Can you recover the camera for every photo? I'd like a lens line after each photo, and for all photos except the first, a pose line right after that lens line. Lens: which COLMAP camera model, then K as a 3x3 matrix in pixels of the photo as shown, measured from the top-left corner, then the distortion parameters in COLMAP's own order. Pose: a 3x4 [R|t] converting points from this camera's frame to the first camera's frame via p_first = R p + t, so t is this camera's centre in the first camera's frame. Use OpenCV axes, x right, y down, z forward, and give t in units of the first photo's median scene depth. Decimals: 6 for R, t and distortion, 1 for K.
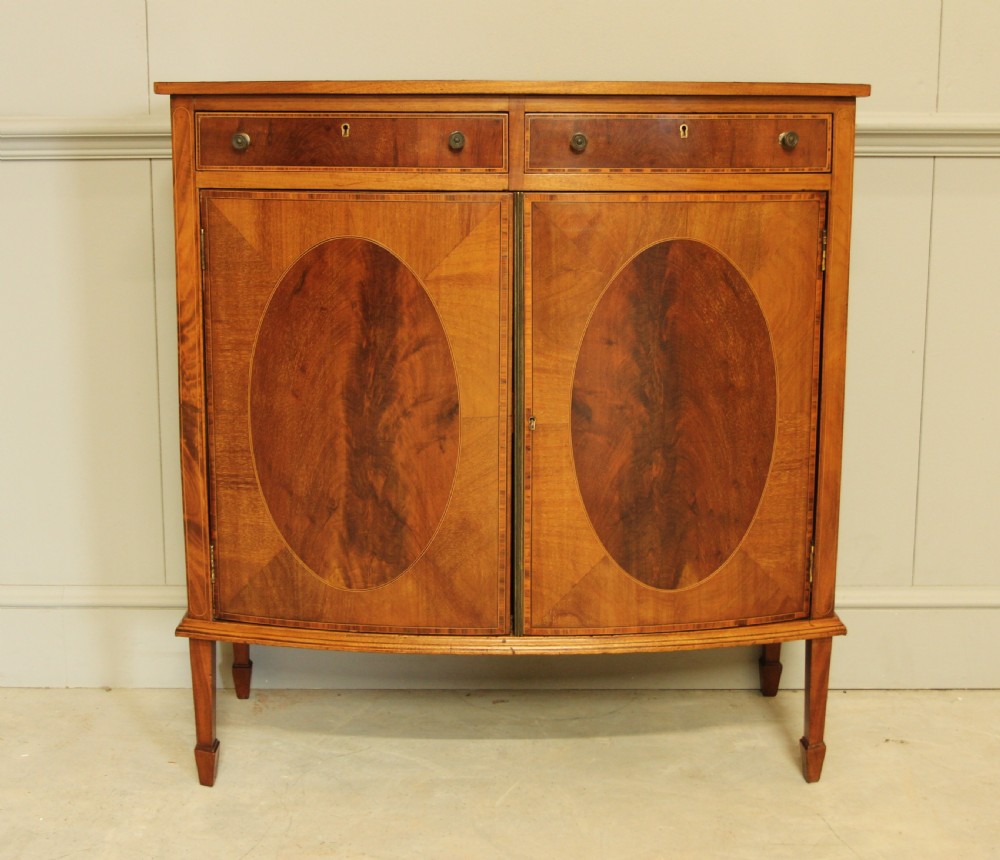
lens RADIAL K [[1534.3, 0, 500.0], [0, 1534.3, 388.5], [0, 0, 1]] dist [-0.090792, 0.076082]
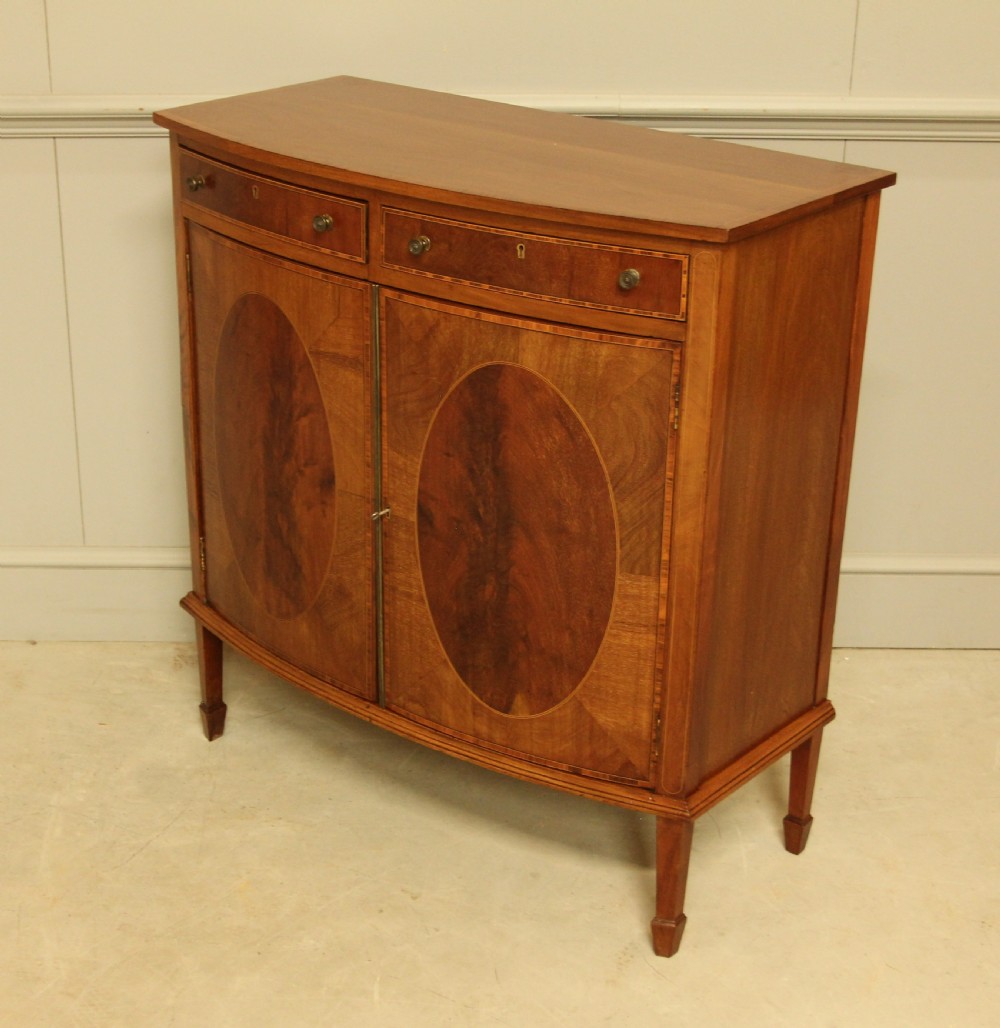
lens RADIAL K [[1843.9, 0, 500.0], [0, 1843.9, 514.0], [0, 0, 1]] dist [-0.029076, -0.023112]
pose [[0.768258, 0.263350, -0.583460, 0.763907], [-0.132149, 0.957070, 0.257979, -0.290076], [0.626351, -0.121091, 0.770079, 0.130351]]
